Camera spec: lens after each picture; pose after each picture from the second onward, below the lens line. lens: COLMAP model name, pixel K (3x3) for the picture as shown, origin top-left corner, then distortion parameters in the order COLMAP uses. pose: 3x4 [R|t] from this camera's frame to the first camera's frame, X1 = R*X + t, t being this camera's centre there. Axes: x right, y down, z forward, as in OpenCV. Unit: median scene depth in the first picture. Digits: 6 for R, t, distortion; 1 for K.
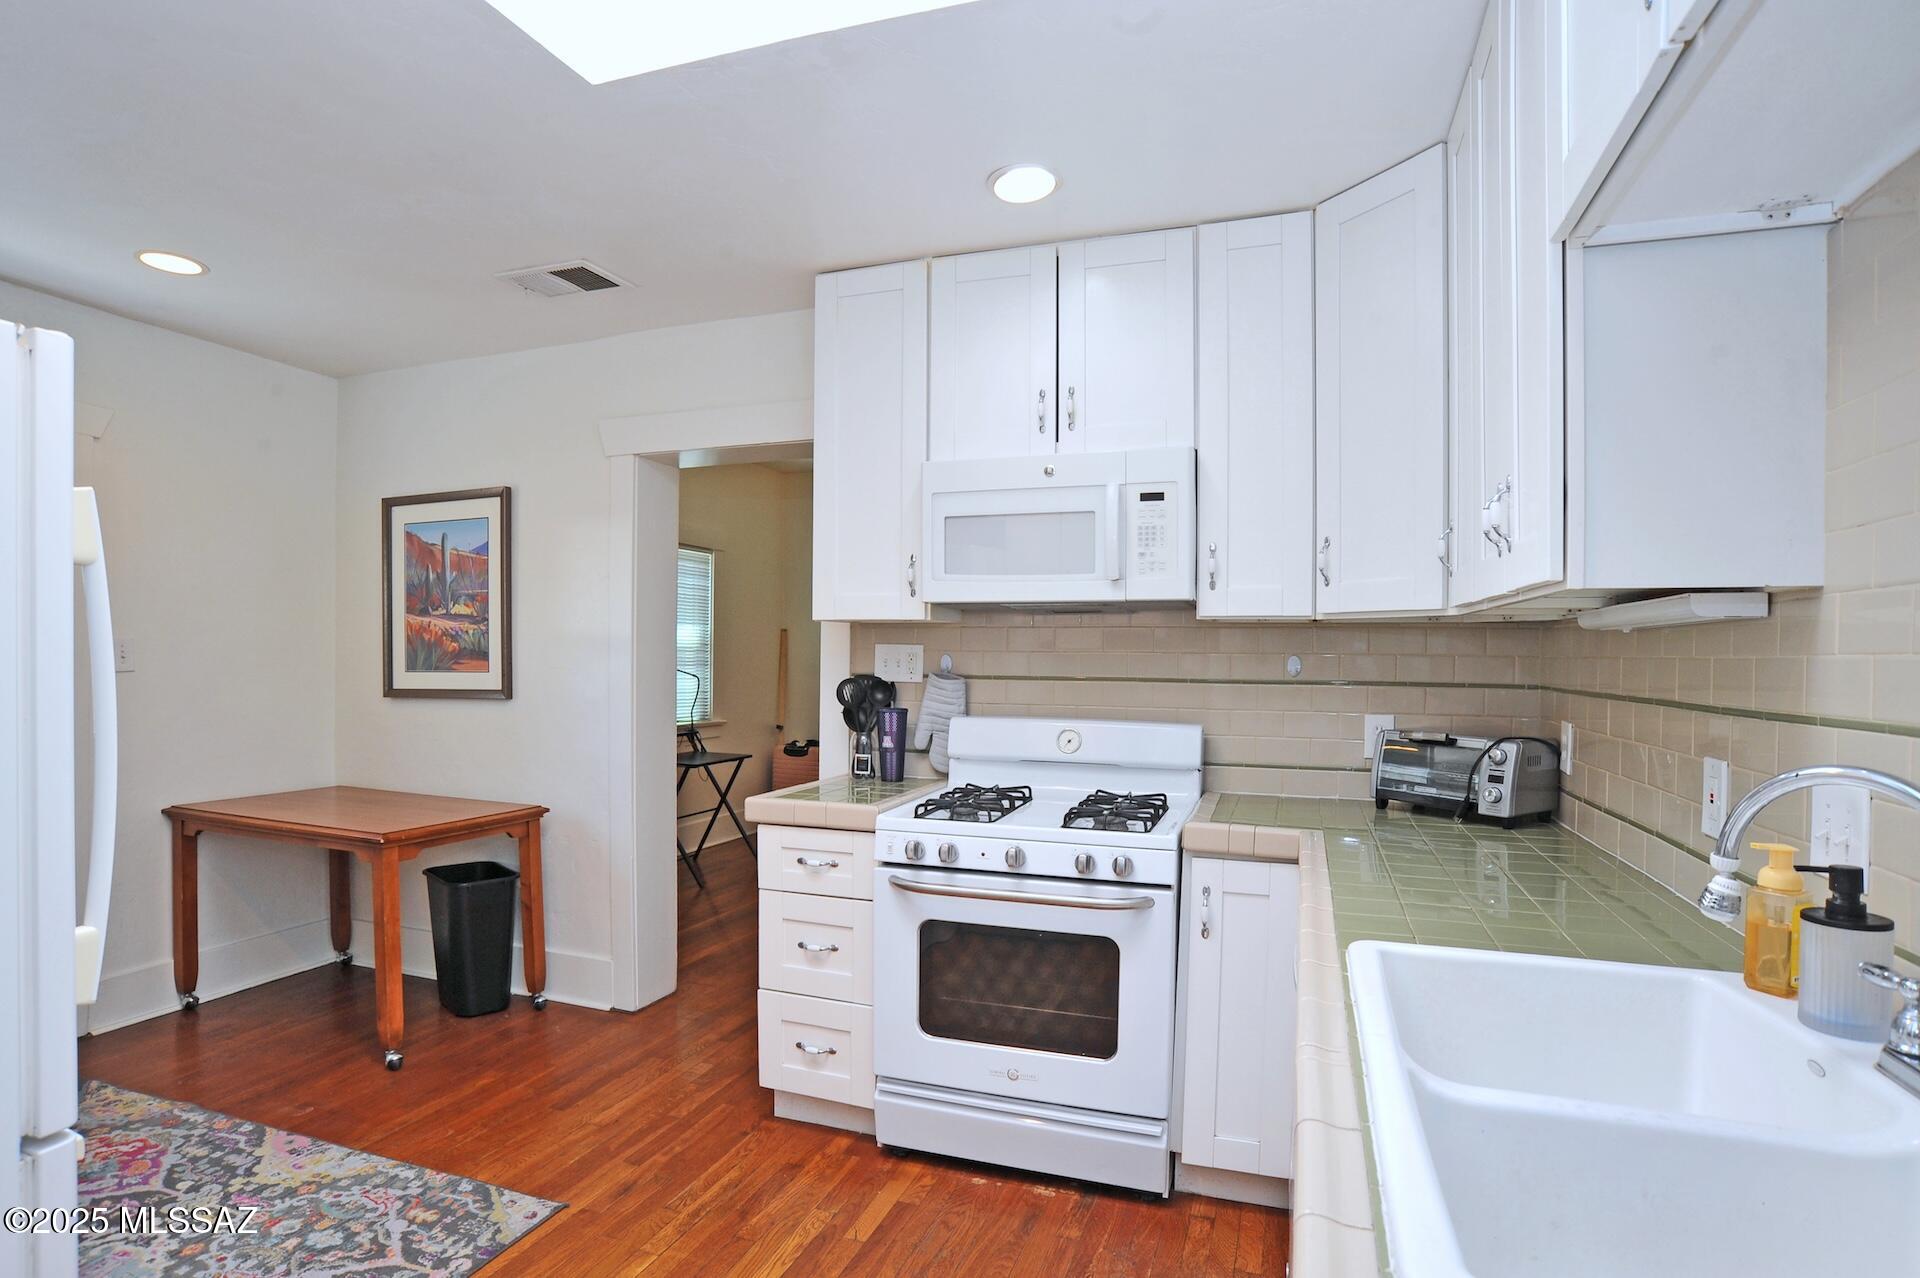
lens RADIAL K [[981.4, 0, 956.4], [0, 981.4, 674.3], [0, 0, 1]] dist [-0.064408, 0.001048]
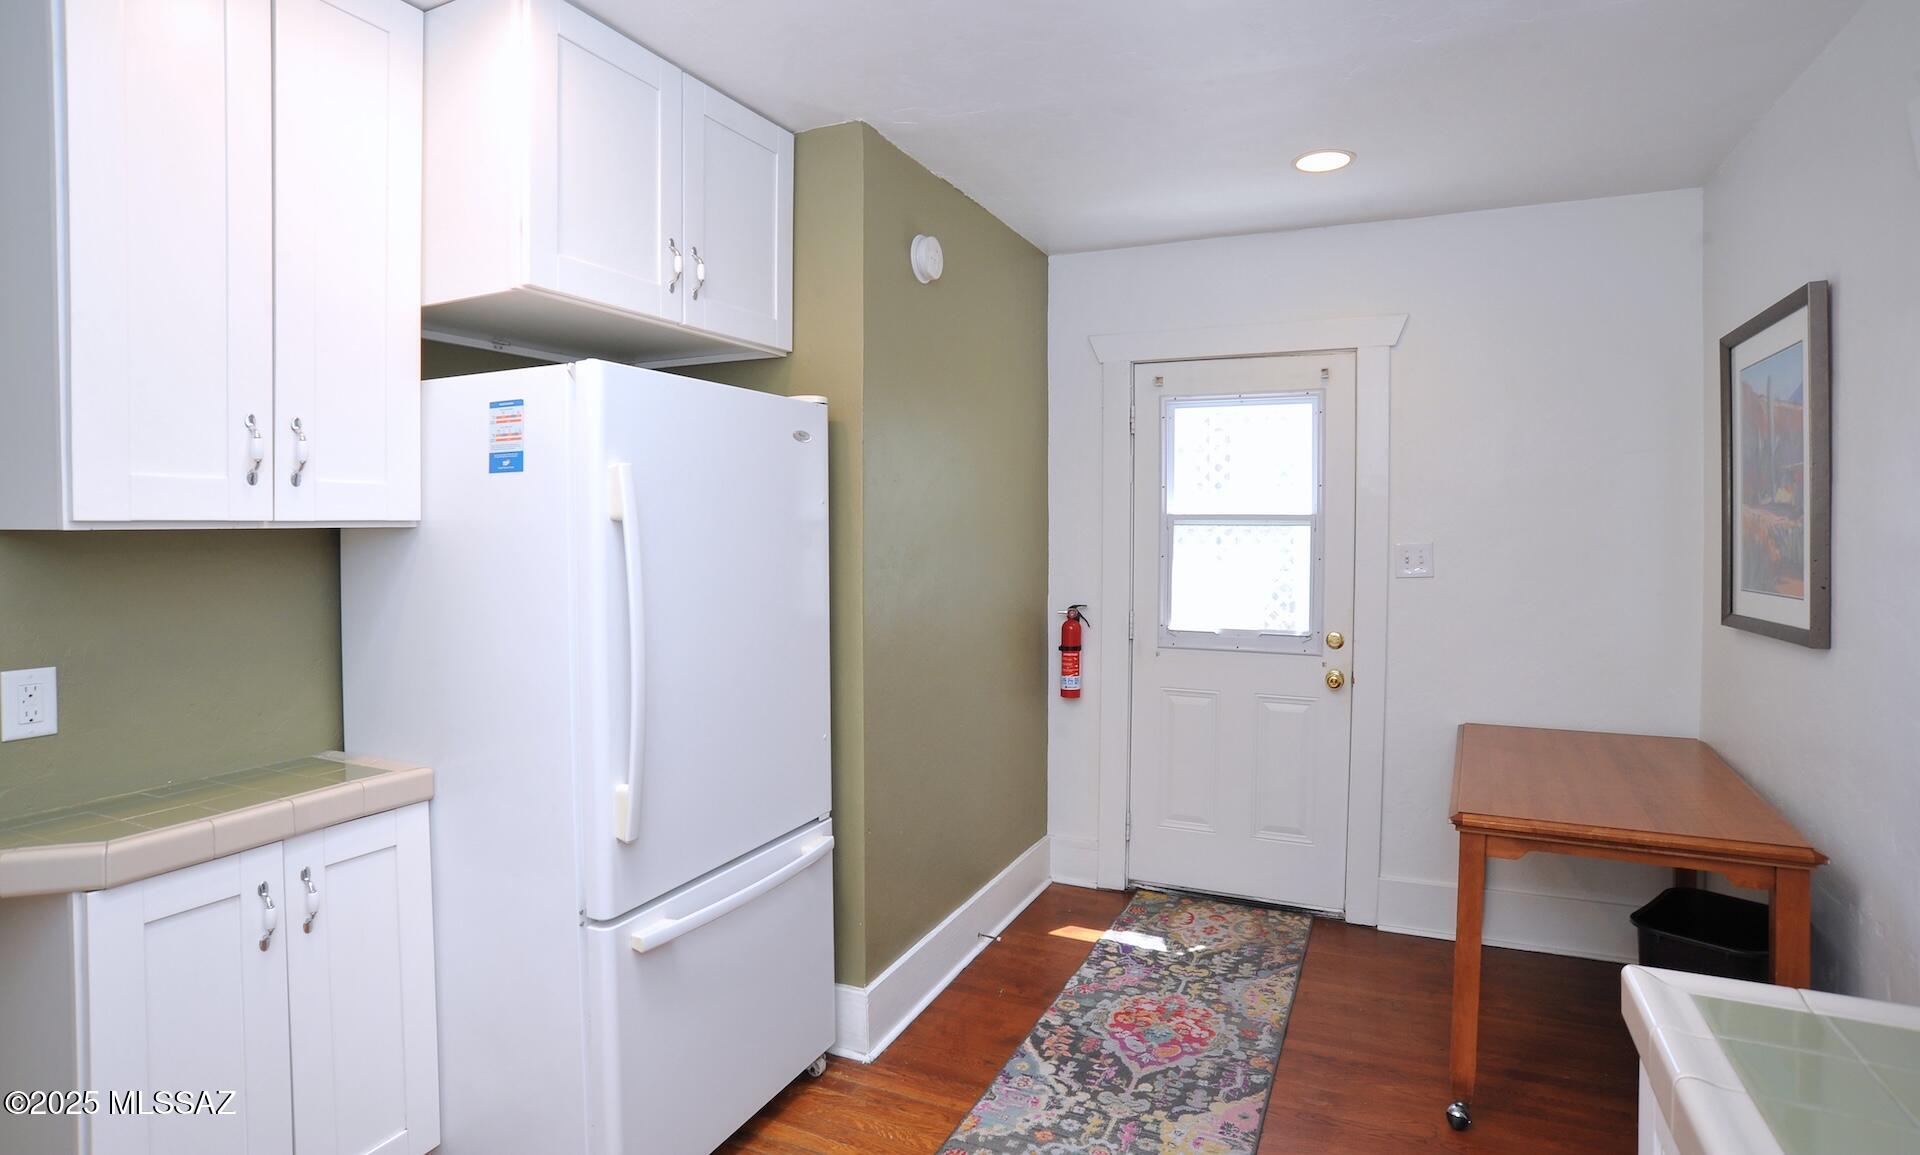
lens RADIAL K [[975.7, 0, 958.6], [0, 975.7, 544.6], [0, 0, 1]] dist [-0.050121, 0.000158]
pose [[-0.105139, 0.007991, -0.994425, 0.219433], [-0.013564, 0.999863, 0.009468, -0.052227], [0.994365, 0.014484, -0.105017, 0.819167]]
